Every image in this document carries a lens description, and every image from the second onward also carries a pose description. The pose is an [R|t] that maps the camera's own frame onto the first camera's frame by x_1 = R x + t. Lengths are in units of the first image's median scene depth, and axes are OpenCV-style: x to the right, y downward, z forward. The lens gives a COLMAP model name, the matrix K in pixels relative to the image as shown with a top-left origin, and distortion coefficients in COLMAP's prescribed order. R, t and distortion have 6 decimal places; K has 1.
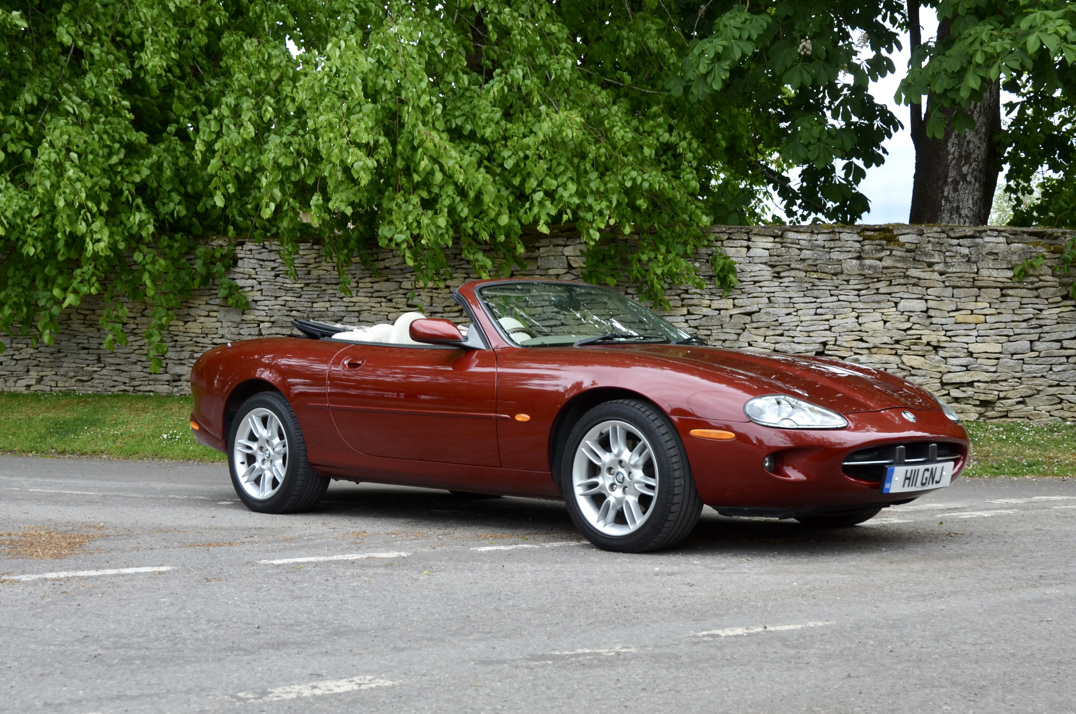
lens RADIAL K [[1616.2, 0, 623.5], [0, 1616.2, 387.8], [0, 0, 1]] dist [0.007559, 0.000000]
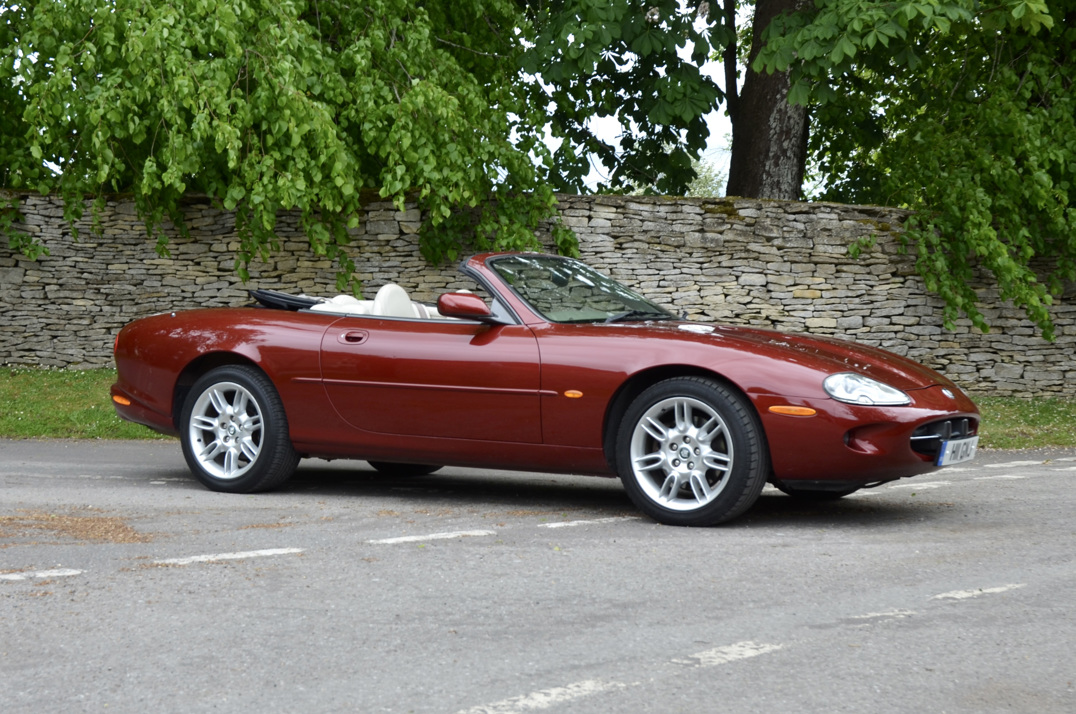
lens RADIAL K [[1740.4, 0, 615.7], [0, 1740.4, 348.0], [0, 0, 1]] dist [-0.010511, 0.000000]
pose [[0.970403, 0.007529, 0.241376, -0.164402], [-0.006624, 0.999968, -0.004560, -0.002890], [-0.241402, 0.002826, 0.970421, -0.028895]]
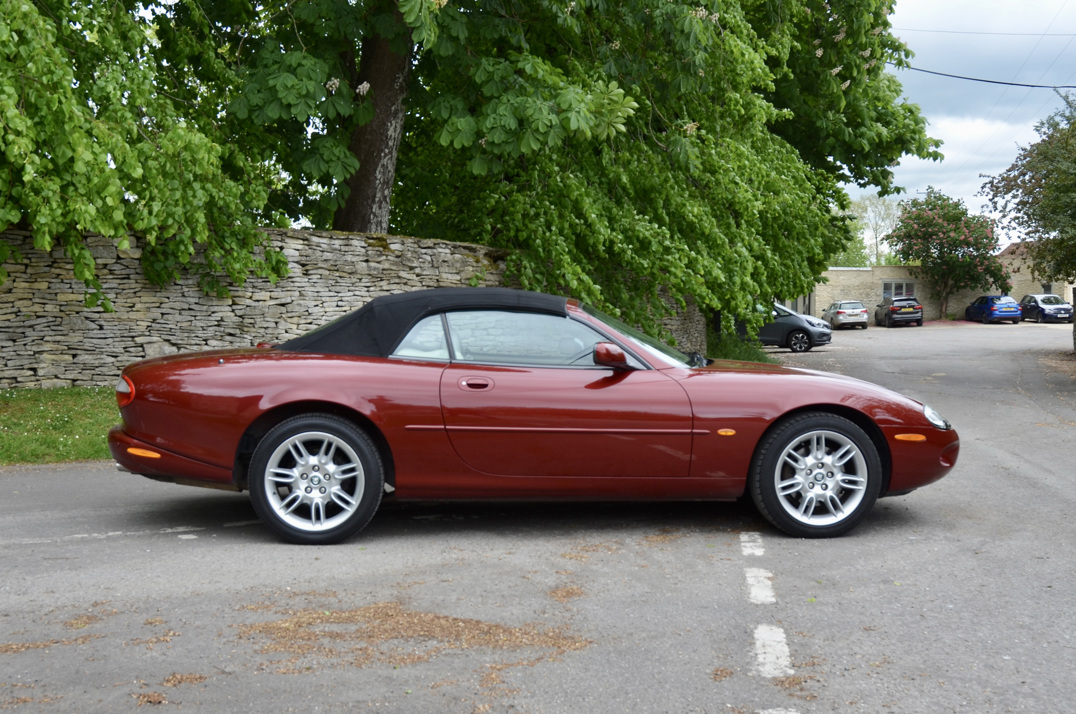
lens RADIAL K [[1154.2, 0, 583.5], [0, 1154.2, 314.1], [0, 0, 1]] dist [-0.059382, 0.000000]
pose [[0.655127, 0.003419, 0.755511, -0.410641], [0.003682, 0.999963, -0.007718, -0.032446], [-0.755510, 0.007838, 0.655091, 0.300272]]
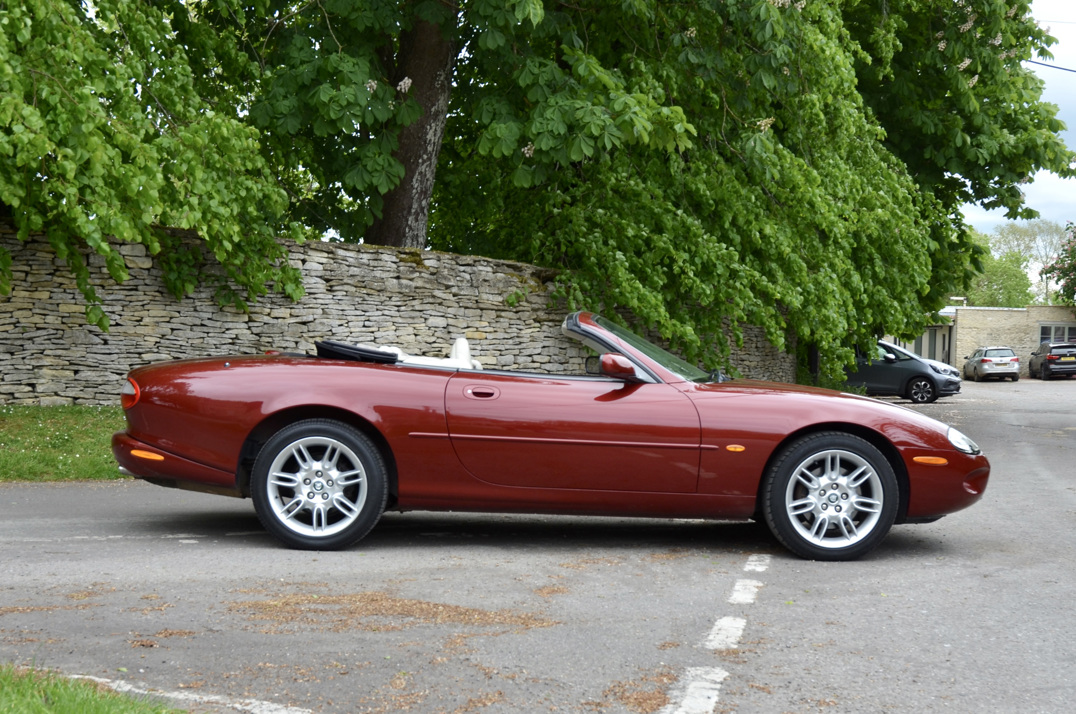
lens RADIAL K [[1409.6, 0, 618.7], [0, 1409.6, 361.7], [0, 0, 1]] dist [-0.010118, 0.000000]
pose [[0.691405, 0.017093, 0.722266, -0.454055], [-0.017744, 0.999820, -0.006676, -0.018305], [-0.722250, -0.008200, 0.691584, 0.213540]]
